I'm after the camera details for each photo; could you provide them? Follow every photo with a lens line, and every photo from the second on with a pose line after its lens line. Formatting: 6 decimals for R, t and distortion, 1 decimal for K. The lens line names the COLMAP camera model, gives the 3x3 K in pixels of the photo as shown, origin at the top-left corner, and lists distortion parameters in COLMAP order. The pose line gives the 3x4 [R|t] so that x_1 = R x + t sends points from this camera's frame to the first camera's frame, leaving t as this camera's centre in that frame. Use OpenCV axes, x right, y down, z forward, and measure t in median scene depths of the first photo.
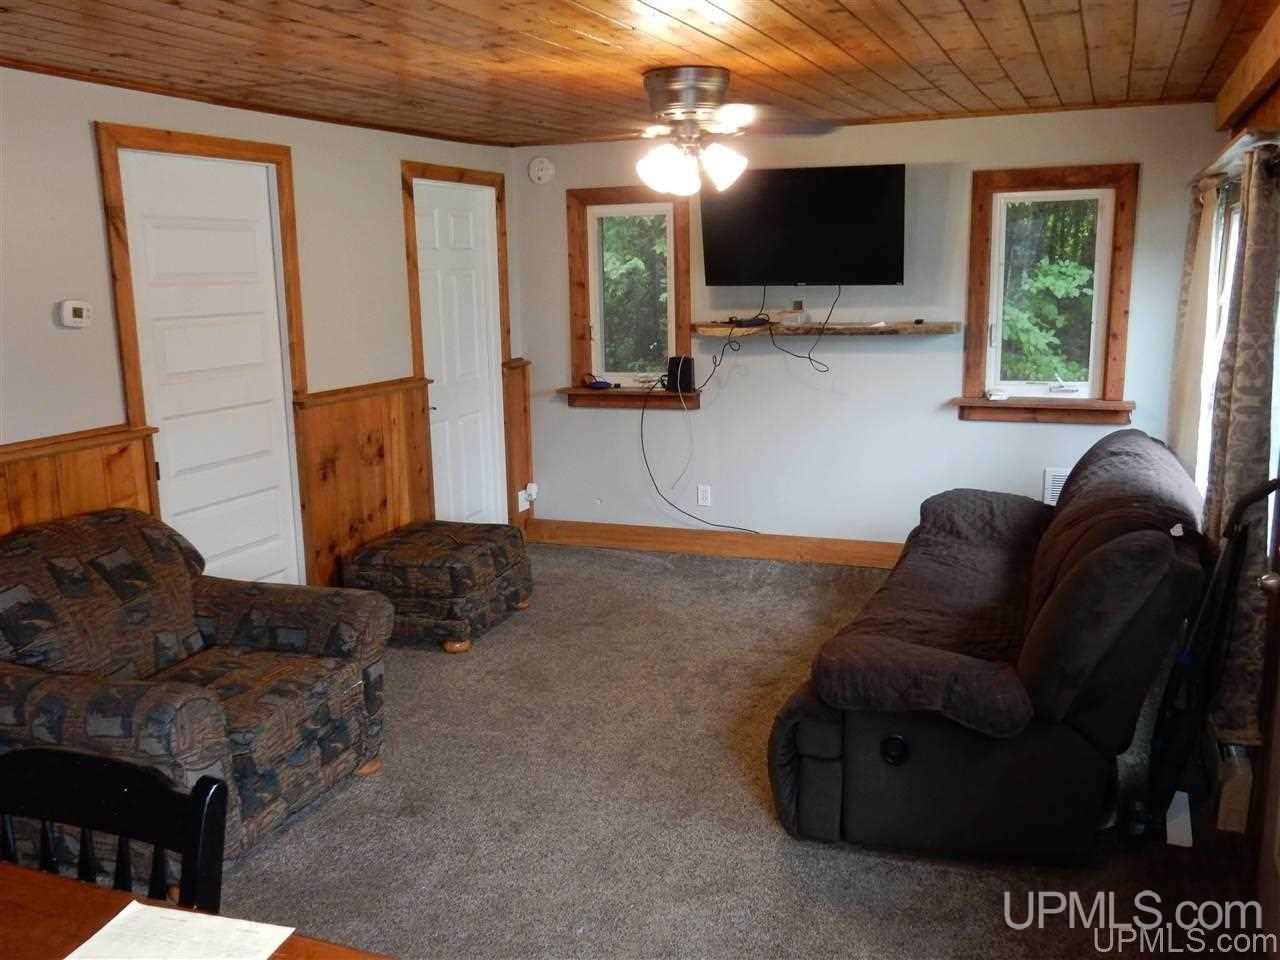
lens RADIAL K [[1104.5, 0, 645.9], [0, 1104.5, 482.0], [0, 0, 1]] dist [0.000569, -0.000047]
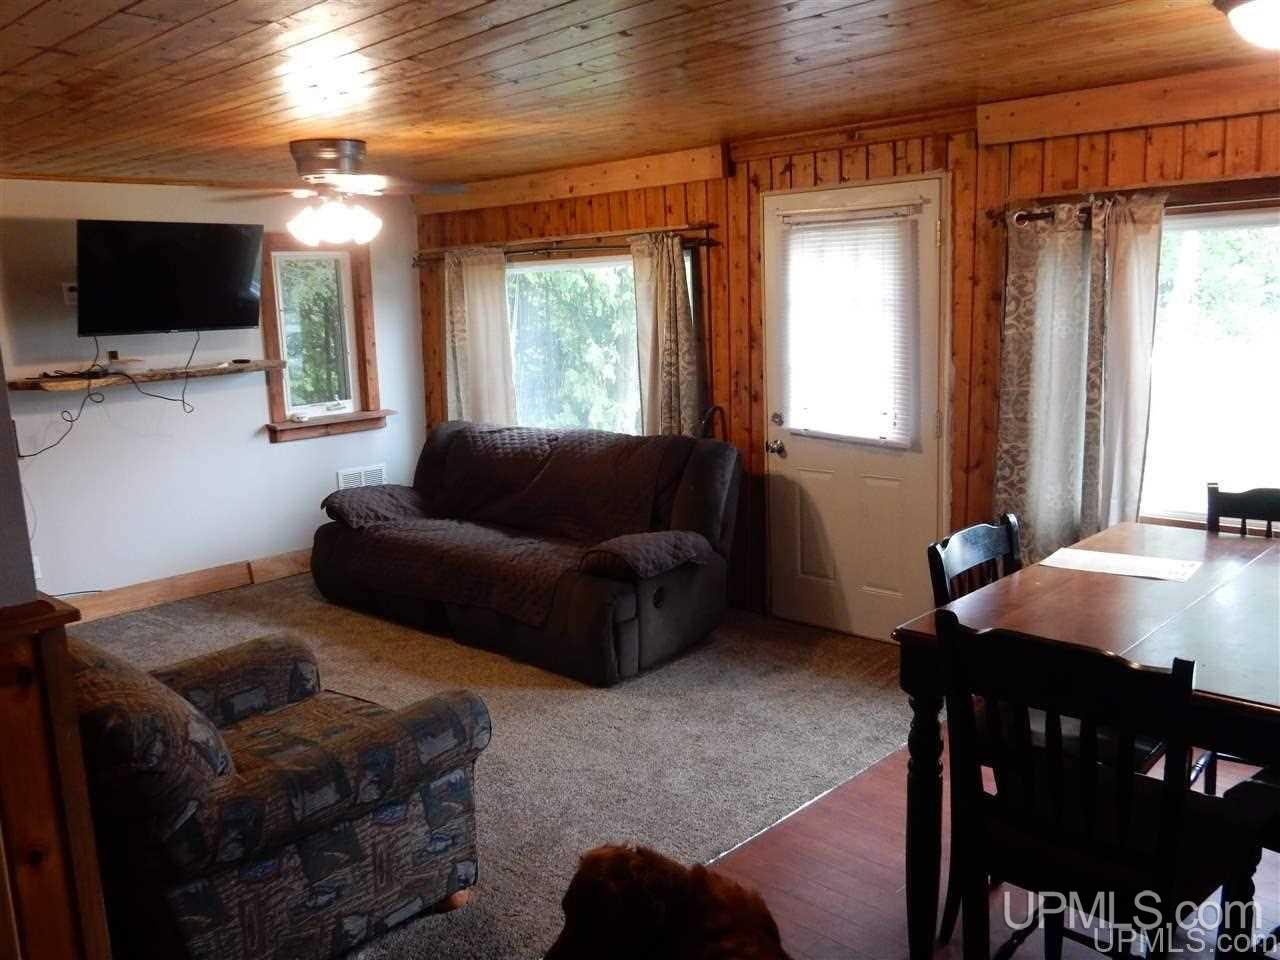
lens RADIAL K [[1104.5, 0, 645.9], [0, 1104.5, 482.0], [0, 0, 1]] dist [0.000569, -0.000047]
pose [[0.373121, -0.156213, 0.914537, -1.022888], [0.208122, 0.974695, 0.081577, -0.046134], [-0.904138, 0.159897, 0.396190, 0.296769]]
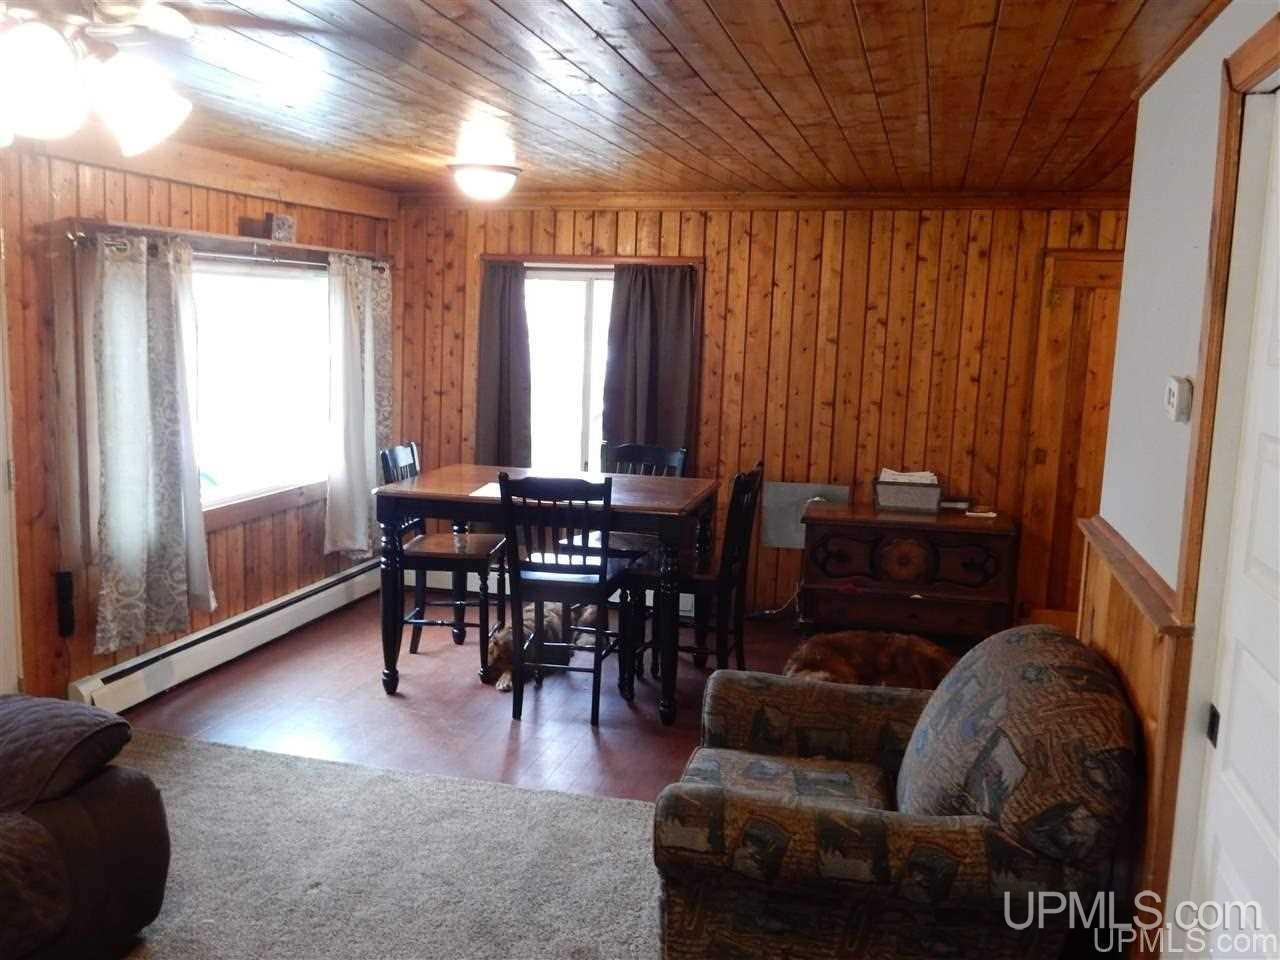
lens RADIAL K [[1104.5, 0, 645.9], [0, 1104.5, 482.0], [0, 0, 1]] dist [0.000569, -0.000047]
pose [[-0.990278, 0.010807, -0.138681, -0.143241], [-0.036516, 0.941816, 0.334139, -0.313907], [0.134223, 0.335954, -0.932265, 1.594718]]
